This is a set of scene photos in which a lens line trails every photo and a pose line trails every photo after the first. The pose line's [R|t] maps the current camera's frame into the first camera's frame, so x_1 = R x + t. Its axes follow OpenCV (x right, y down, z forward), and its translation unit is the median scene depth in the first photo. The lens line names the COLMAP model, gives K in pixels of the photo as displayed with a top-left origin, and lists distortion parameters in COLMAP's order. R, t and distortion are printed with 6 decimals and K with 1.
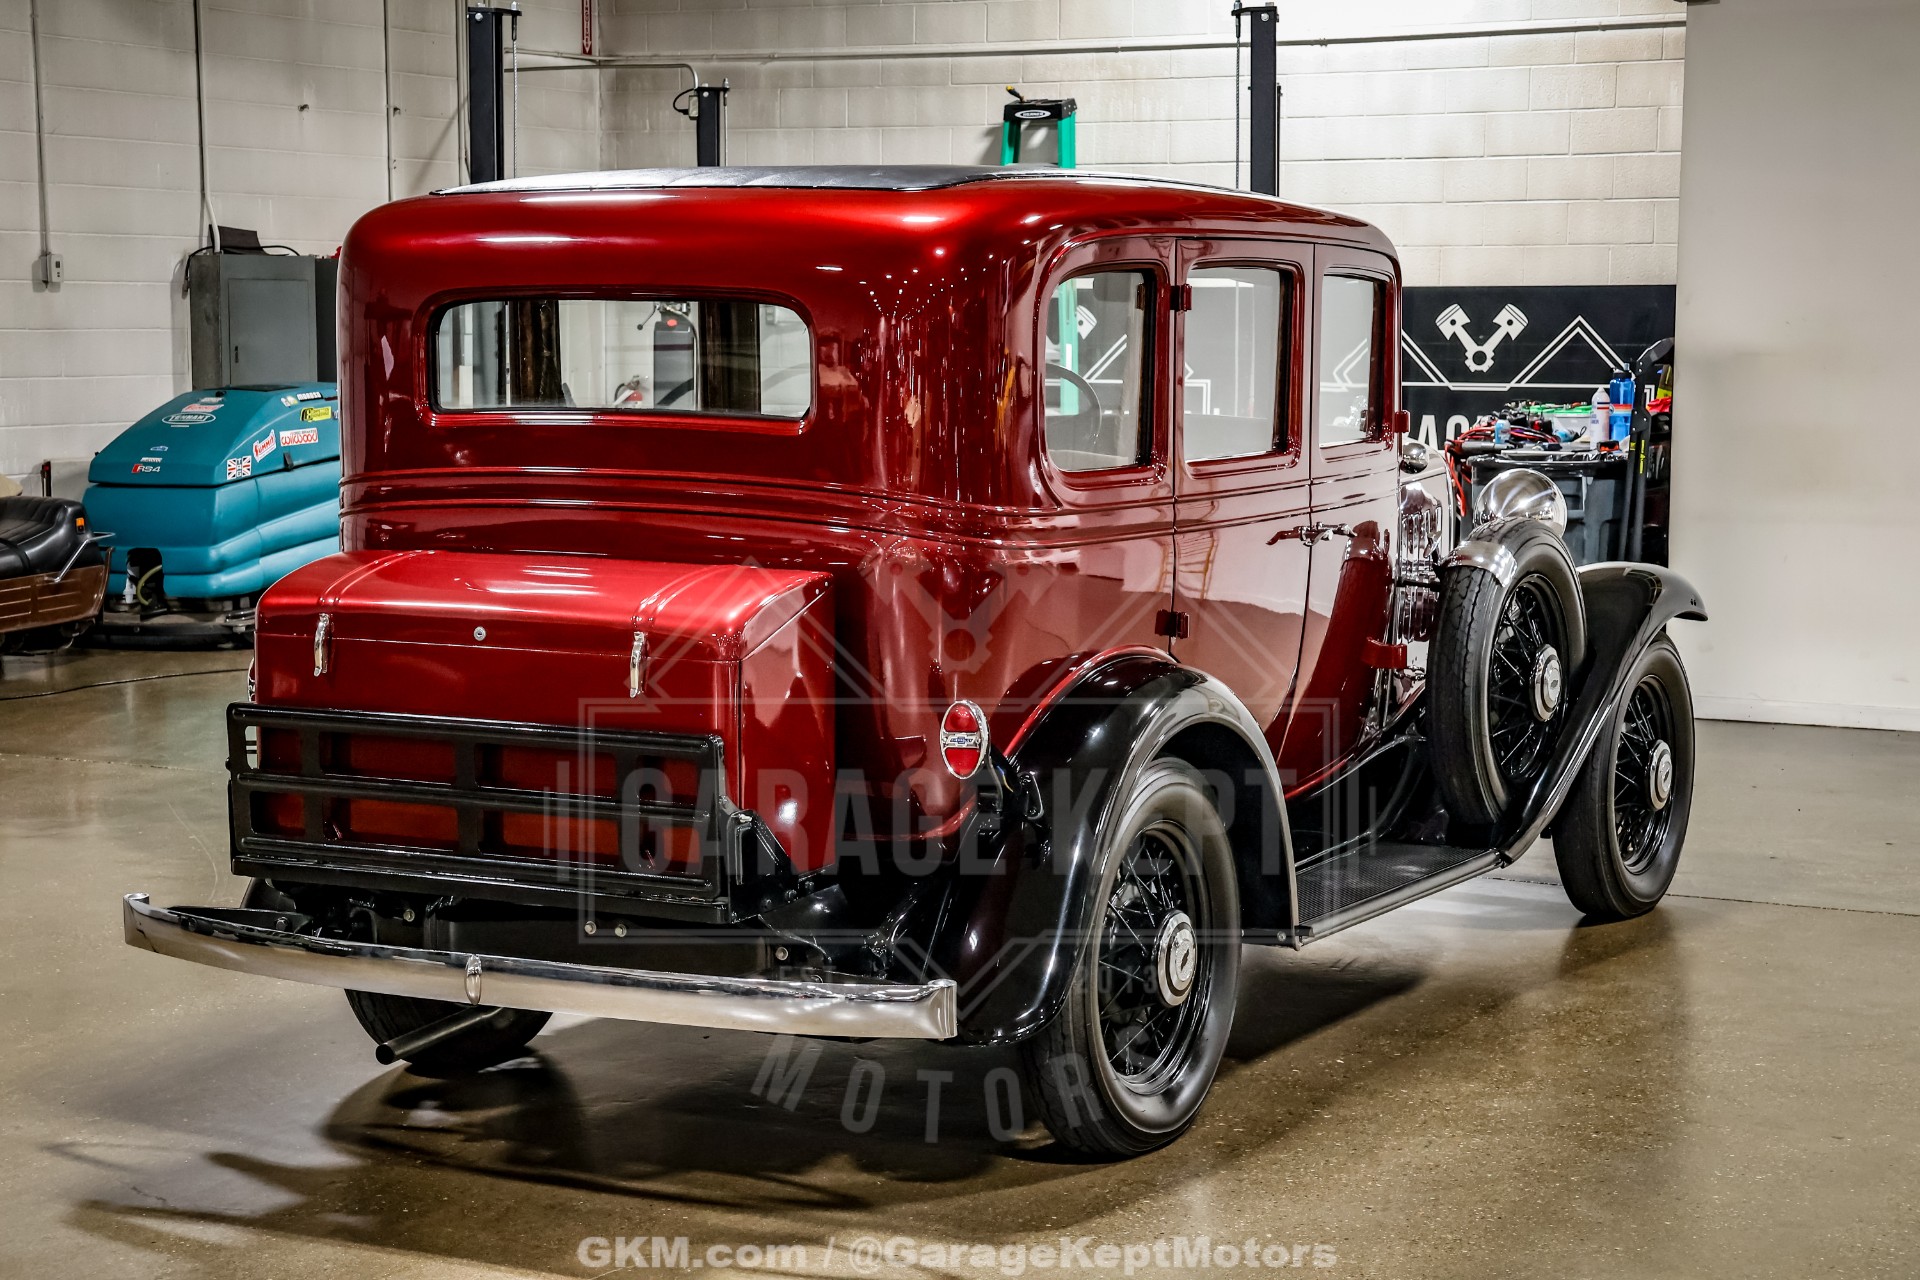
lens RADIAL K [[3412.3, 0, 963.1], [0, 3412.3, 640.9], [0, 0, 1]] dist [0.183961, 0.614741]
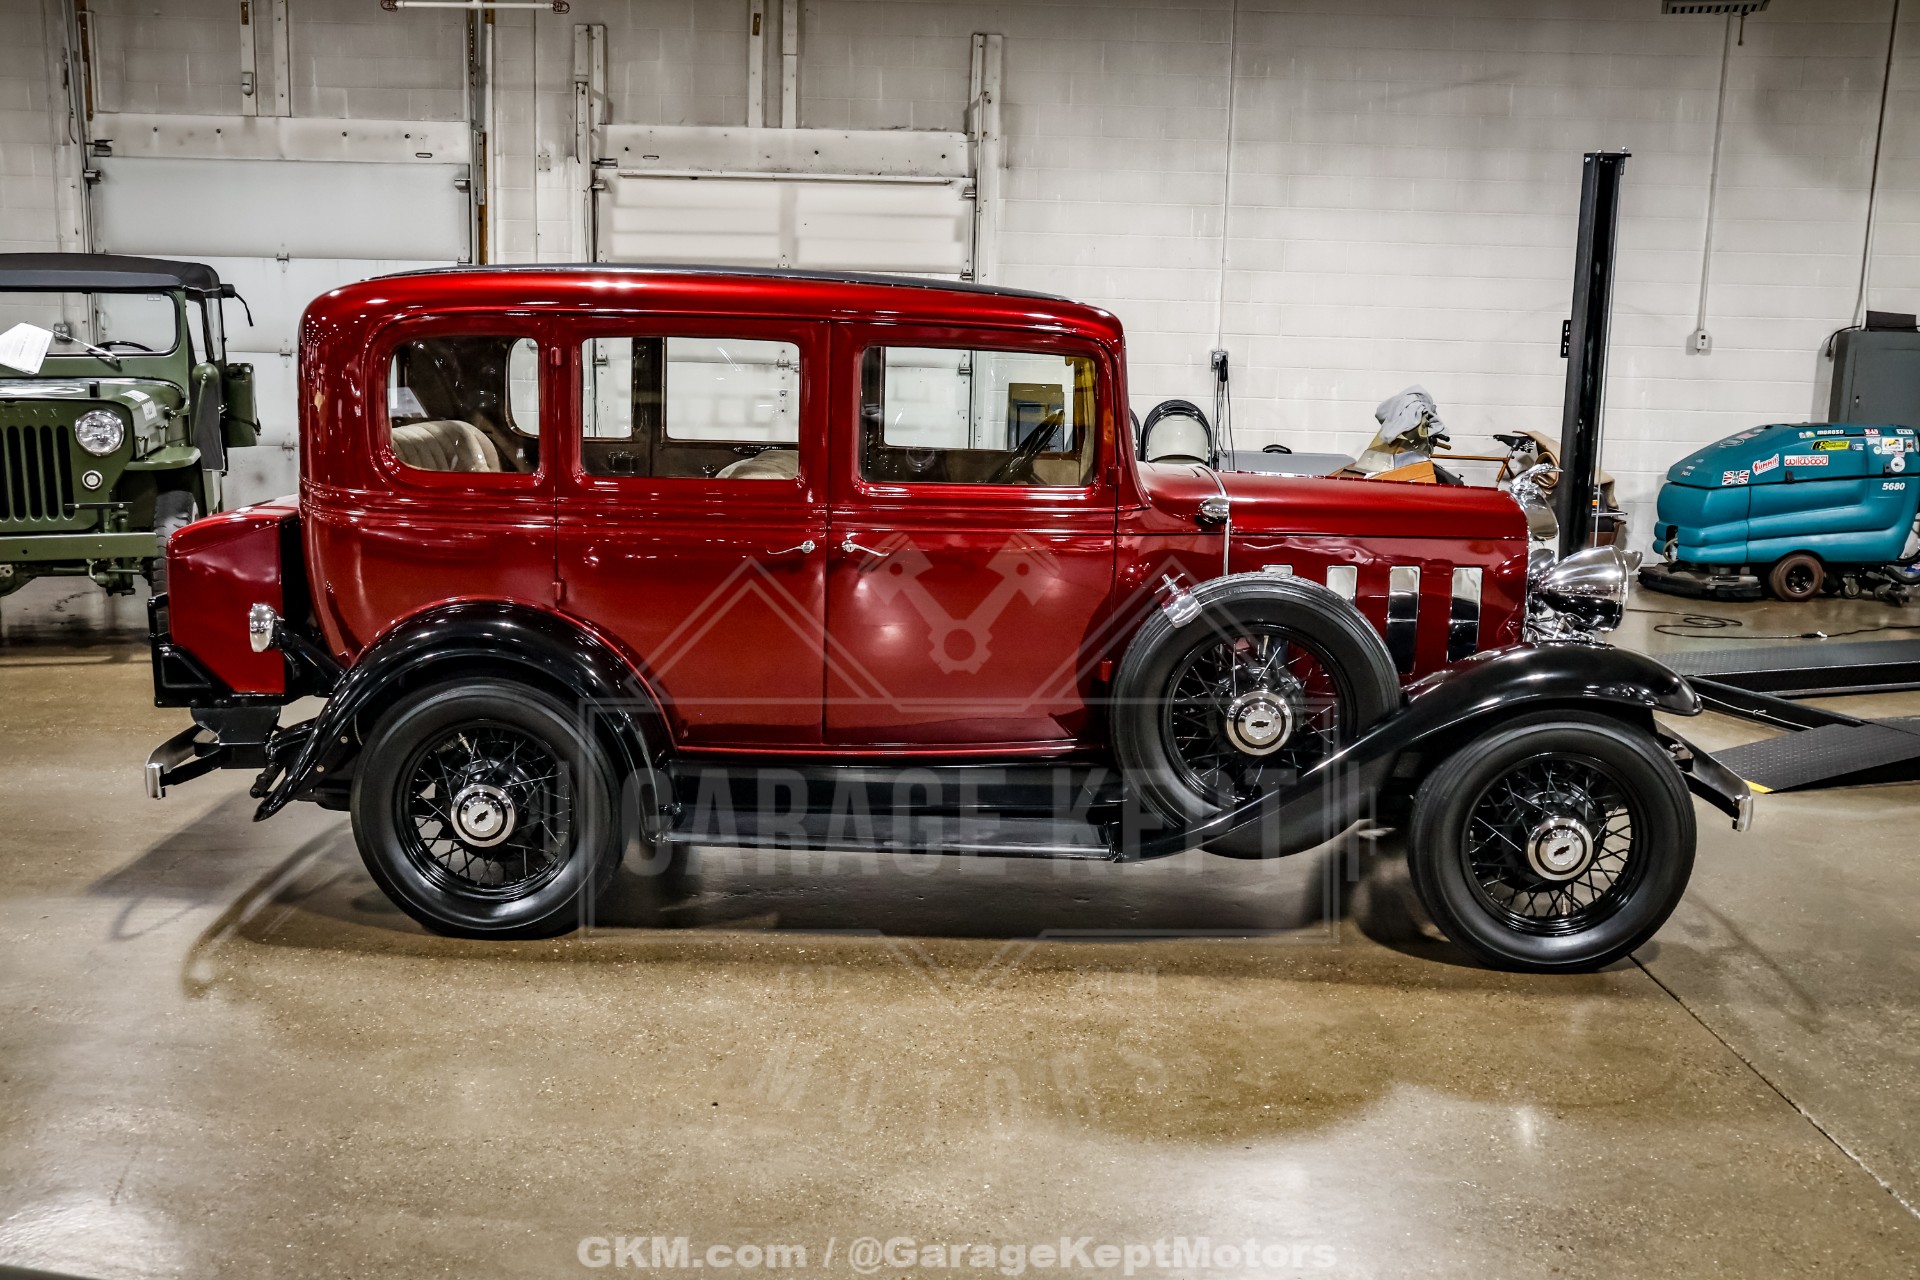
lens RADIAL K [[1925.5, 0, 963.5], [0, 1925.5, 674.3], [0, 0, 1]] dist [-0.115007, 0.239677]
pose [[0.471175, 0.171782, -0.865151, 0.593294], [-0.111688, 0.984576, 0.134668, -0.068108], [0.874940, 0.033175, 0.483093, 0.559114]]
